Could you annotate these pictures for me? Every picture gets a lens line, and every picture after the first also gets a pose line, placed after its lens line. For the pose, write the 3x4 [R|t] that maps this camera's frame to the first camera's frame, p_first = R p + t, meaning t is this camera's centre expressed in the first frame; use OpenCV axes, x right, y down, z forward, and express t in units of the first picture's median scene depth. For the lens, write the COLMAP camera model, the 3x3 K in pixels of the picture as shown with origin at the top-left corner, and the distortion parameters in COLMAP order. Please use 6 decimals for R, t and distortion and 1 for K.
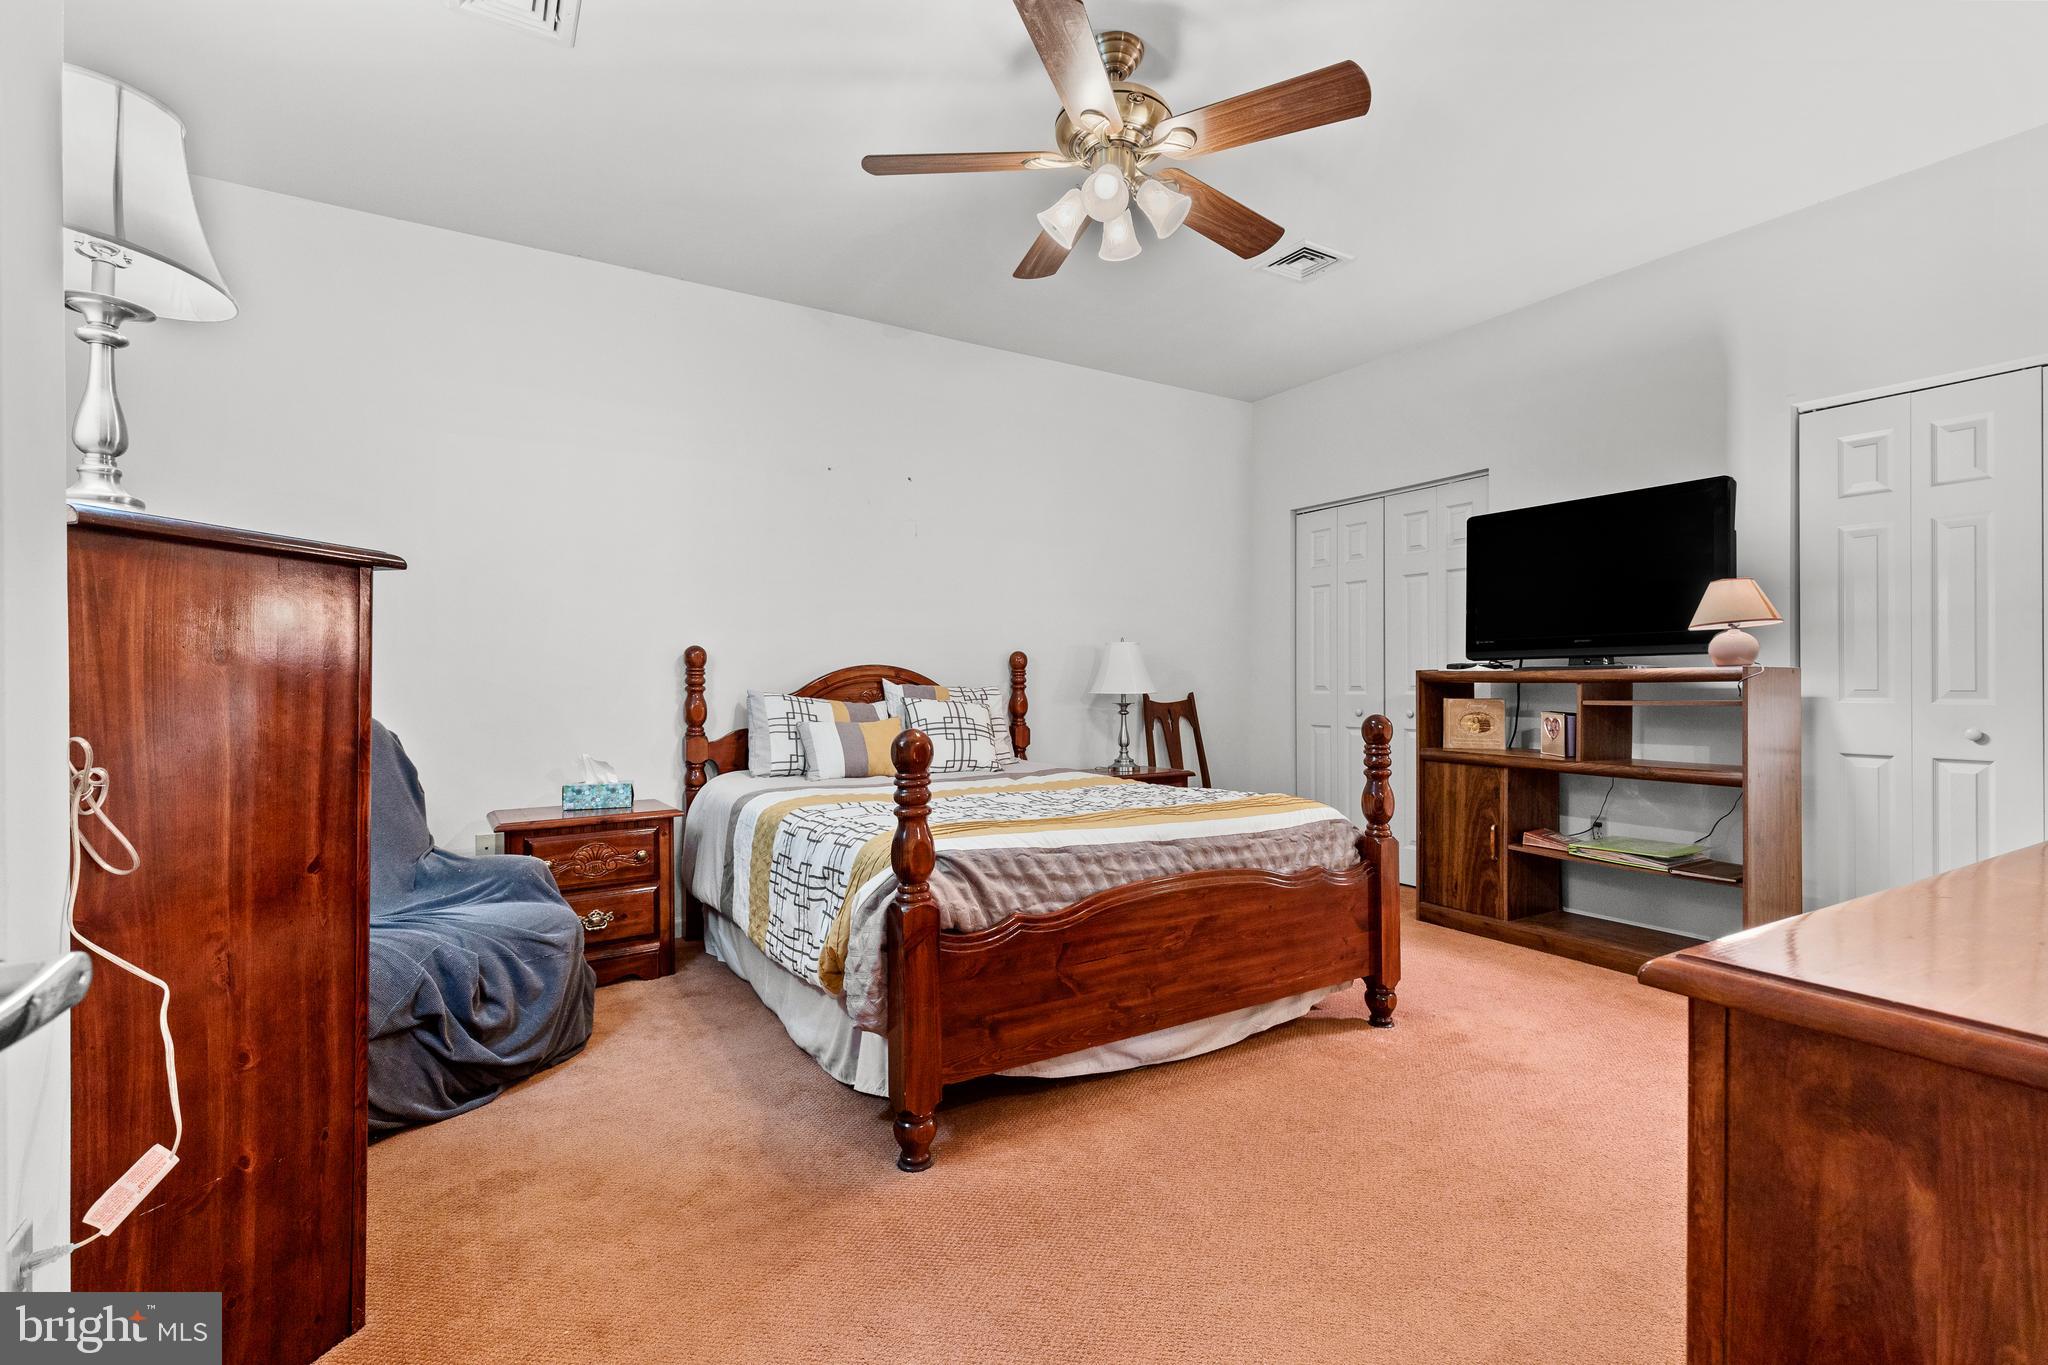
lens RADIAL K [[919.2, 0, 1024.0], [0, 919.2, 682.5], [0, 0, 1]] dist [0.000949, 0.000264]
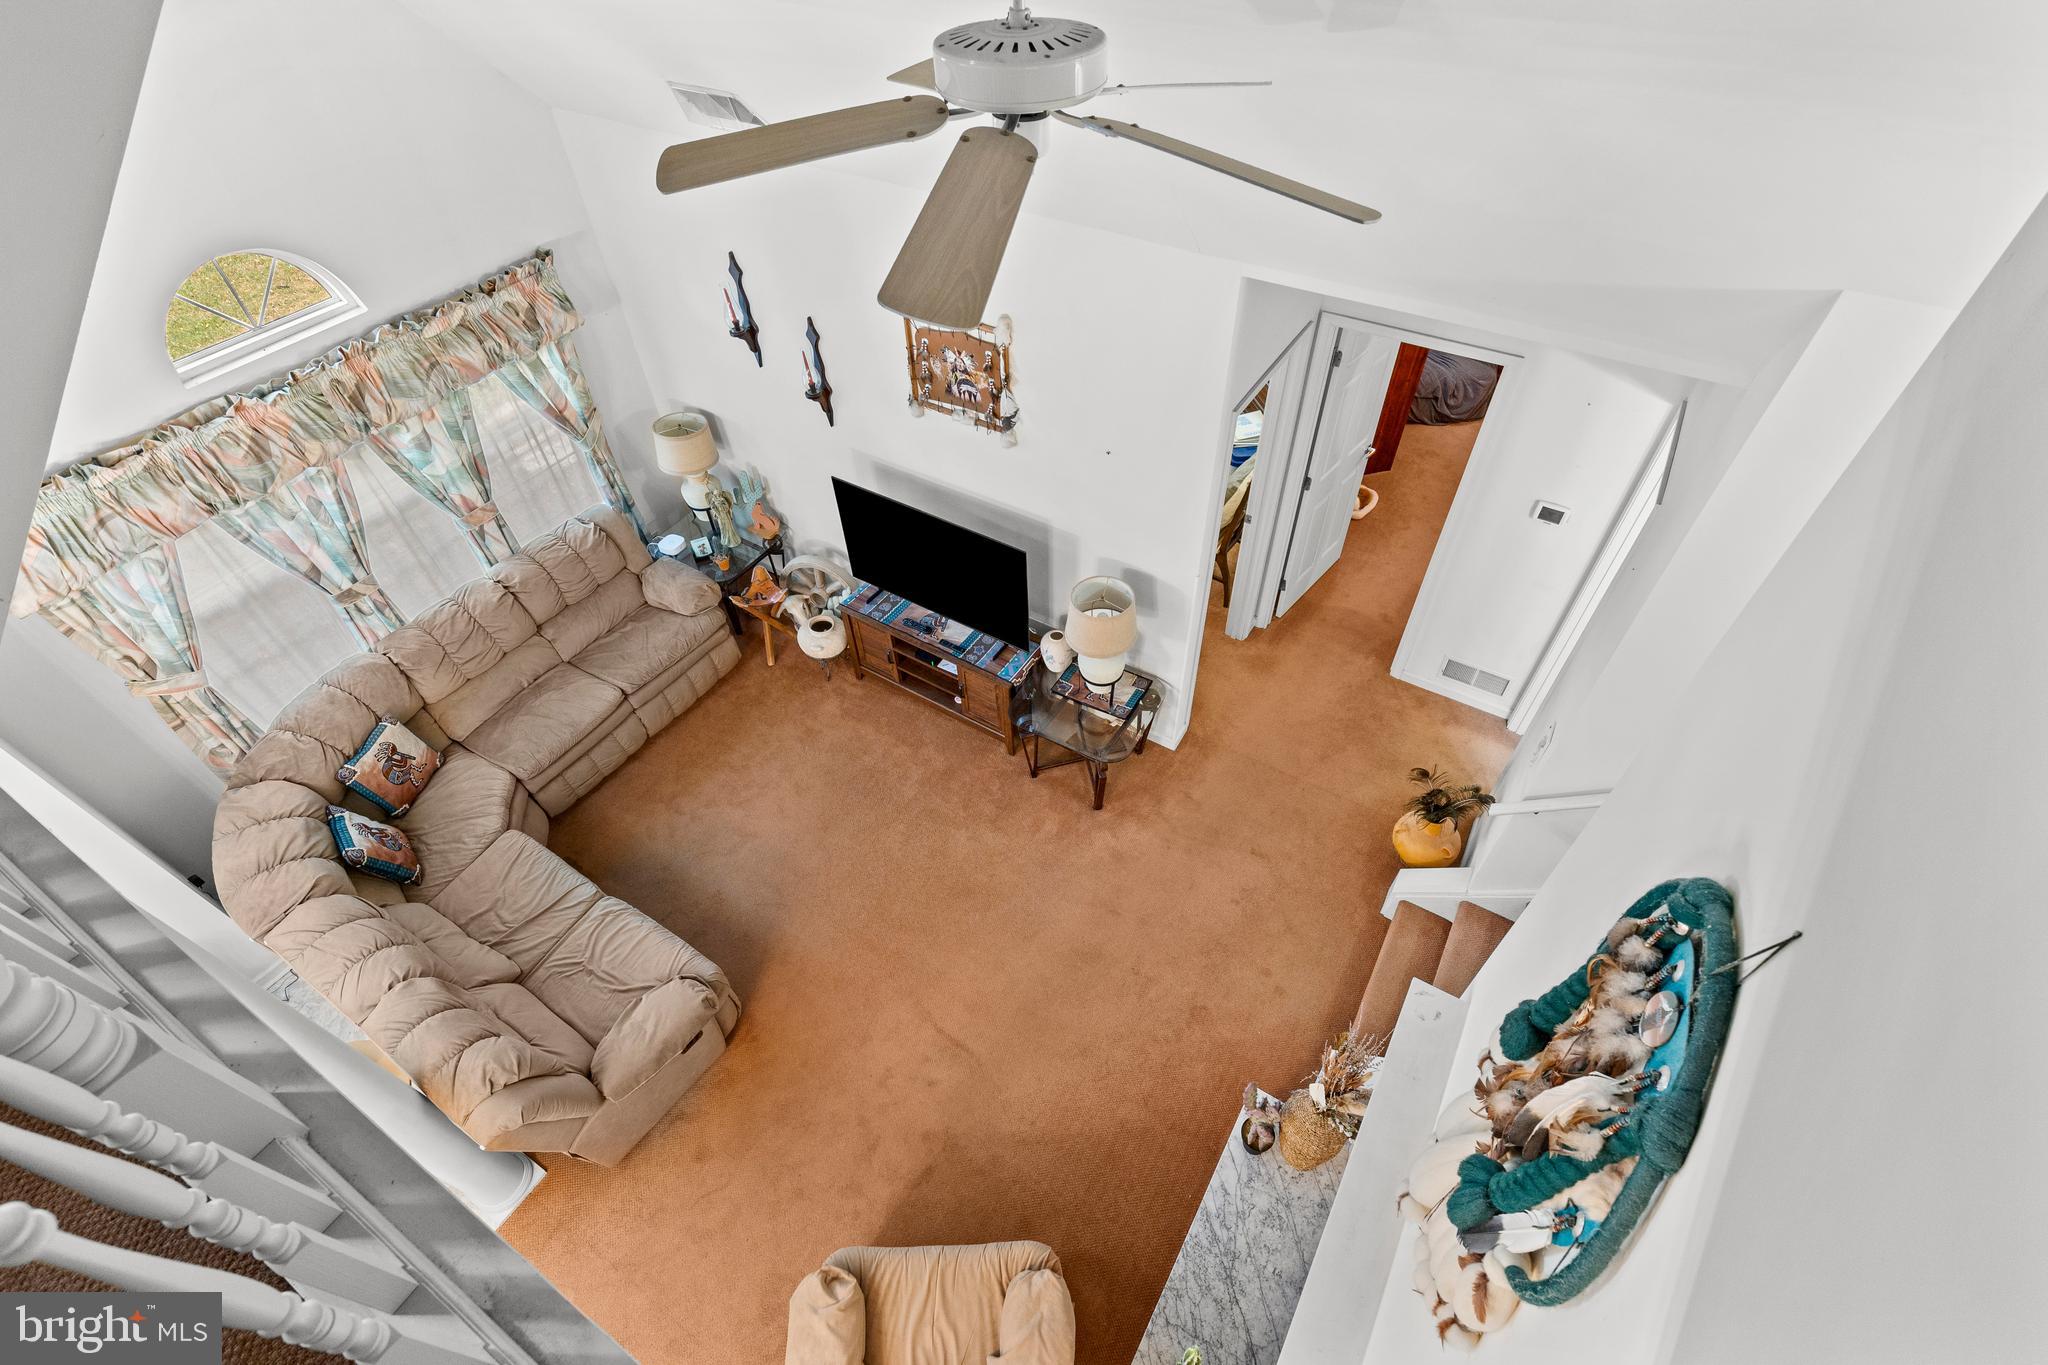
lens RADIAL K [[919.2, 0, 1024.0], [0, 919.2, 682.5], [0, 0, 1]] dist [0.000949, 0.000264]
pose [[0.462911, 0.646664, -0.606250, 1.594999], [0.005810, 0.681715, 0.731595, -1.626742], [0.886385, -0.342186, 0.311817, -2.024123]]
